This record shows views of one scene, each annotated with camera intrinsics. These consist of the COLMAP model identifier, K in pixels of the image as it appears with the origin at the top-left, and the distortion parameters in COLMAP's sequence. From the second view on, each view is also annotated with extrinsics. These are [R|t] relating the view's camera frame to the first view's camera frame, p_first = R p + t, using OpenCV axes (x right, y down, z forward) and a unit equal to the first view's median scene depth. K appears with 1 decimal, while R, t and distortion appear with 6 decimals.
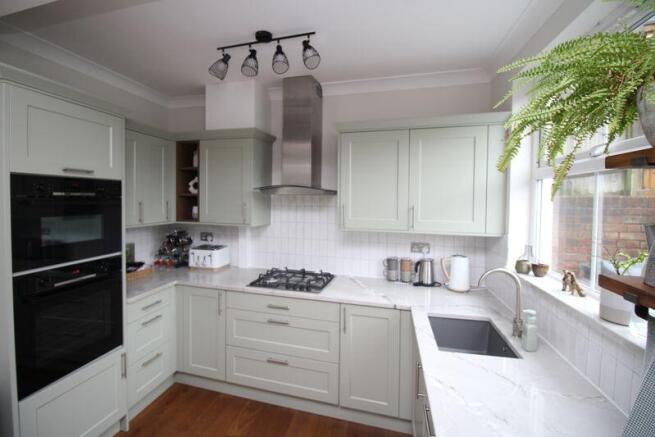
lens RADIAL K [[301.6, 0, 328.9], [0, 301.6, 206.3], [0, 0, 1]] dist [-0.012445, -0.000021]
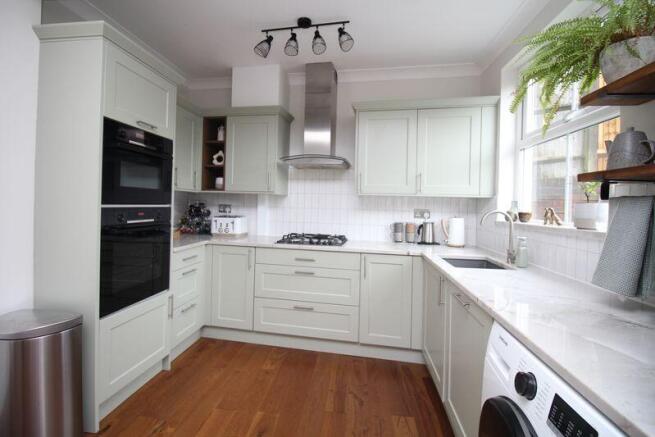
lens RADIAL K [[301.6, 0, 328.9], [0, 301.6, 206.3], [0, 0, 1]] dist [-0.012445, -0.000021]
pose [[0.996164, 0.012178, 0.086653, -0.181764], [-0.010287, 0.999700, -0.022242, 0.159823], [-0.086898, 0.021265, 0.995990, -0.151808]]
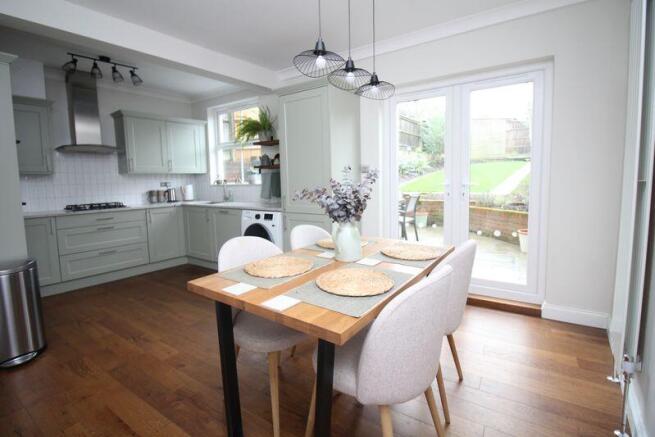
lens RADIAL K [[301.6, 0, 328.9], [0, 301.6, 206.3], [0, 0, 1]] dist [-0.012445, -0.000021]
pose [[0.369131, -0.106200, 0.923290, -1.238044], [0.052030, 0.994253, 0.093561, 0.178521], [-0.927920, 0.013502, 0.372535, -0.754444]]
